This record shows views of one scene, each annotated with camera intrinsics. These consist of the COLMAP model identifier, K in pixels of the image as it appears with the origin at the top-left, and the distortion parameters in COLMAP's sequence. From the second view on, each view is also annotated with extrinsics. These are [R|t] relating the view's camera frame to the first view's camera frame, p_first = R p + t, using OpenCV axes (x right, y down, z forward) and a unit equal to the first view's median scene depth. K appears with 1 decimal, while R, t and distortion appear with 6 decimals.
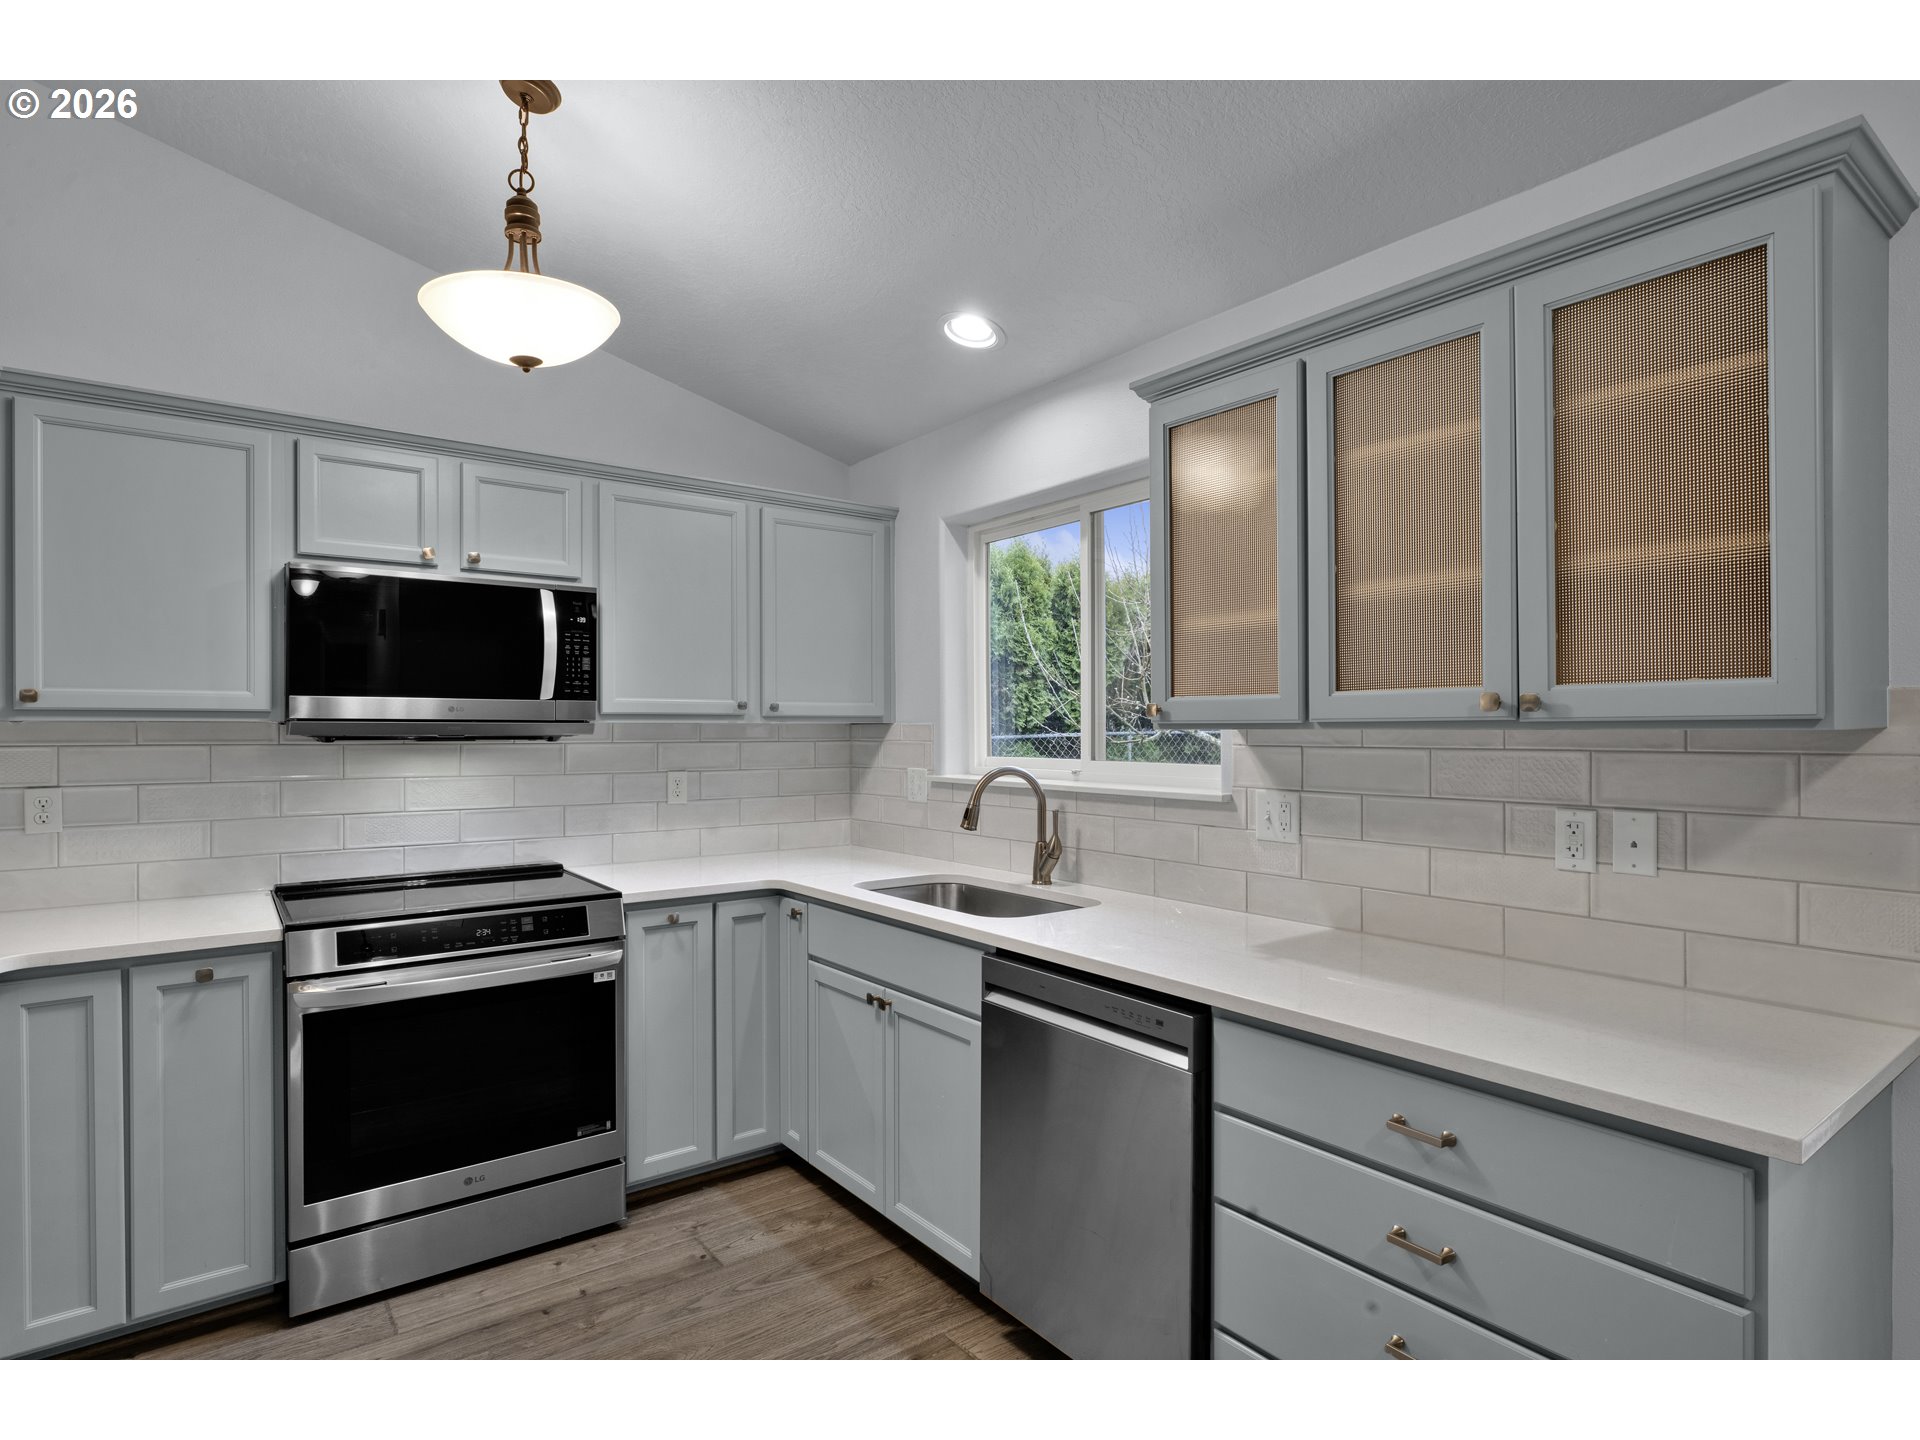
lens RADIAL K [[1010.5, 0, 965.6], [0, 1010.5, 730.6], [0, 0, 1]] dist [0.002133, 0.000160]
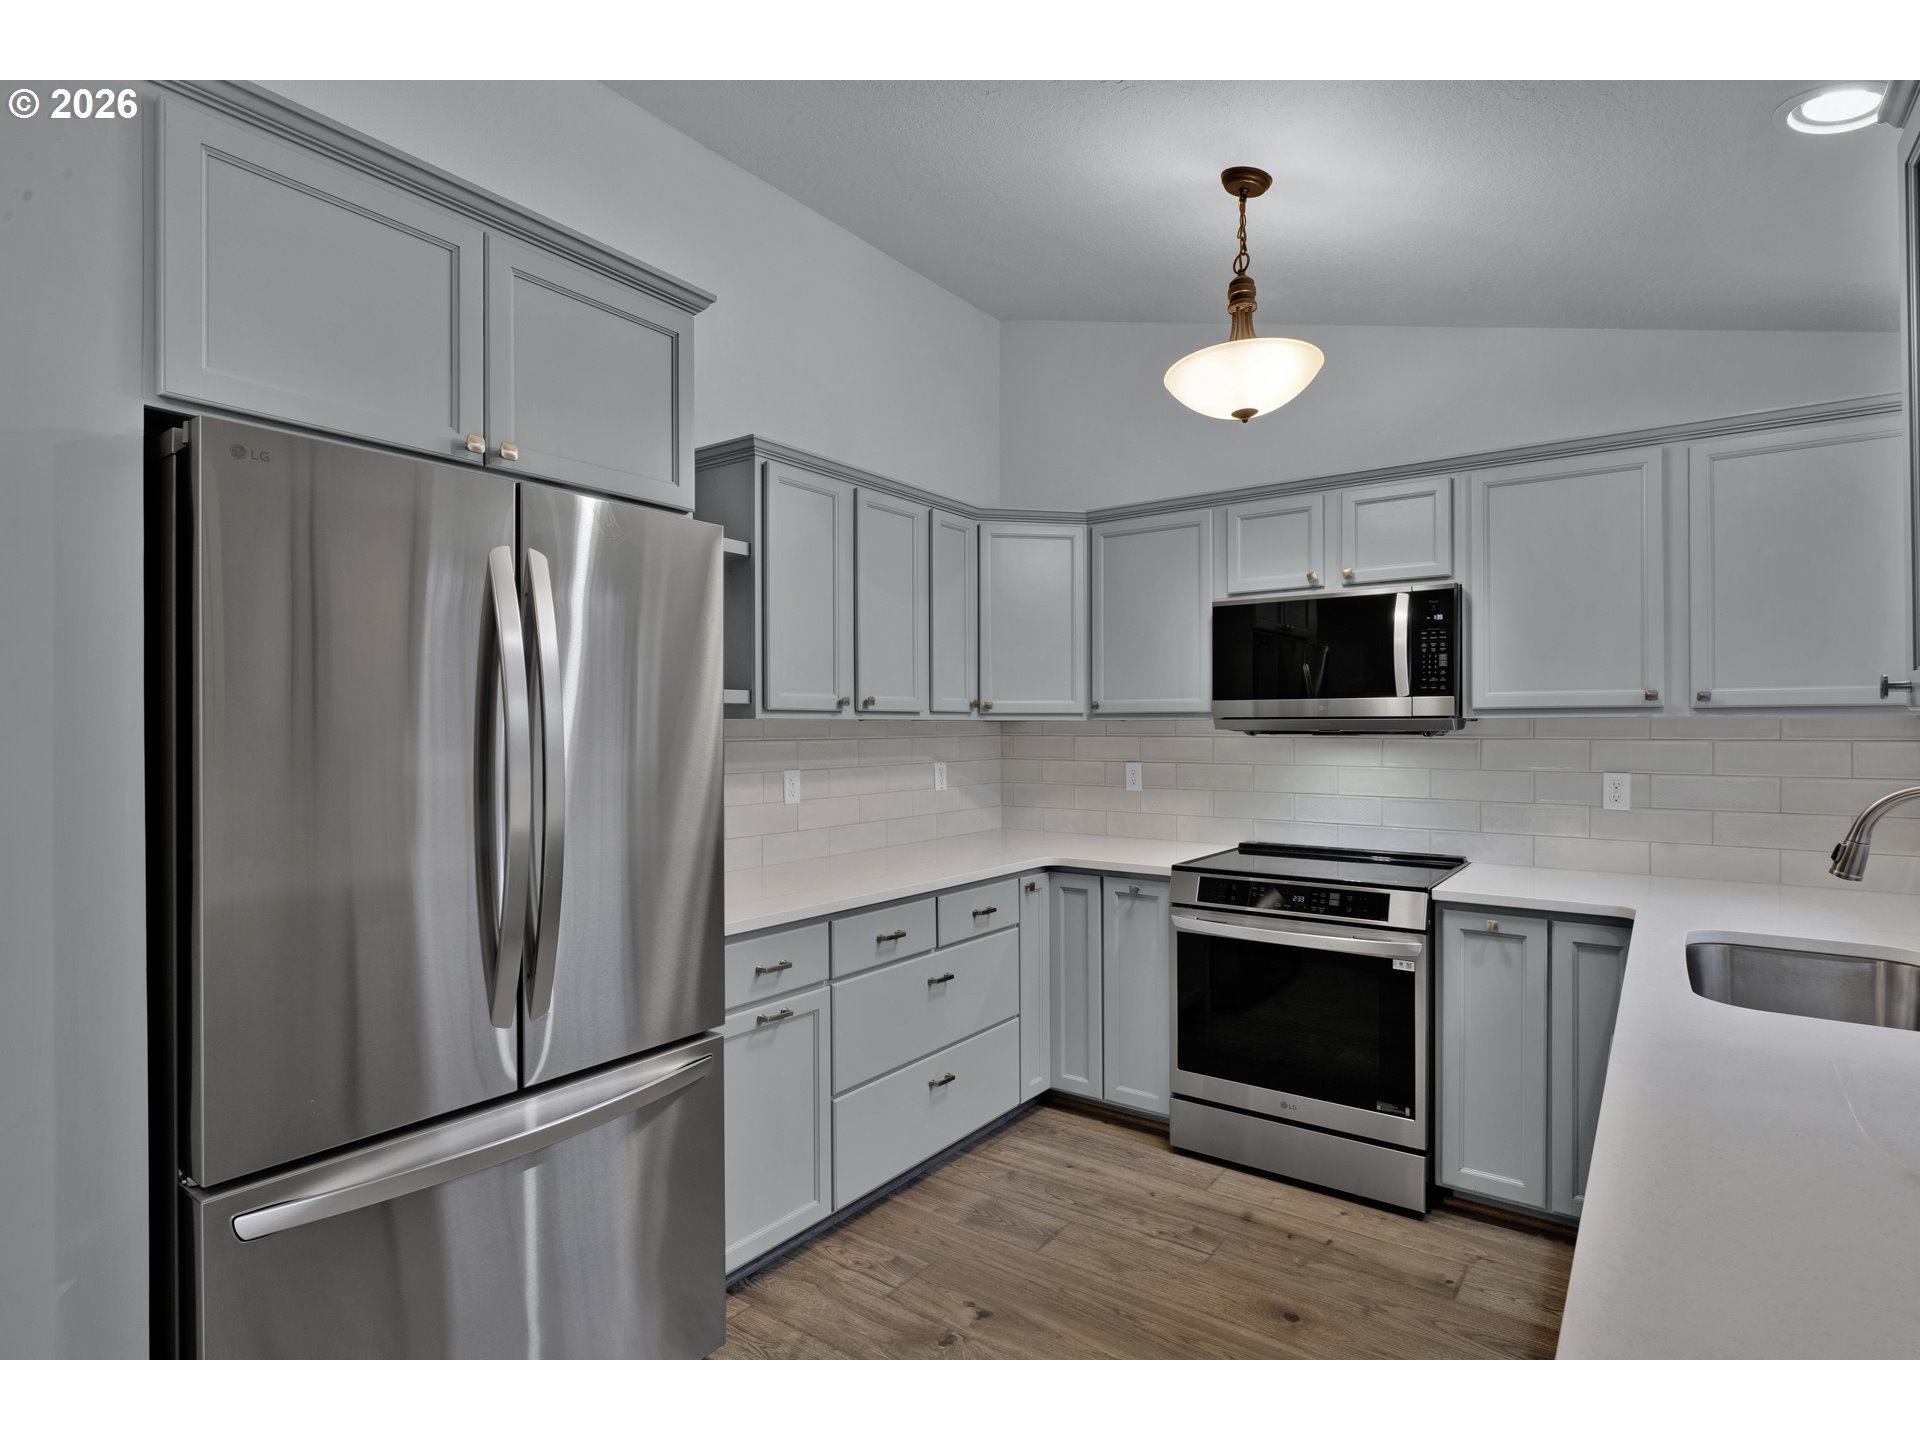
lens RADIAL K [[952.5, 0, 968.6], [0, 952.5, 723.3], [0, 0, 1]] dist [-0.015098, 0.001002]
pose [[0.290473, -0.003894, -0.956875, 0.417812], [0.000168, 0.999992, -0.004018, 0.001072], [0.956883, 0.001006, 0.290471, 0.285398]]
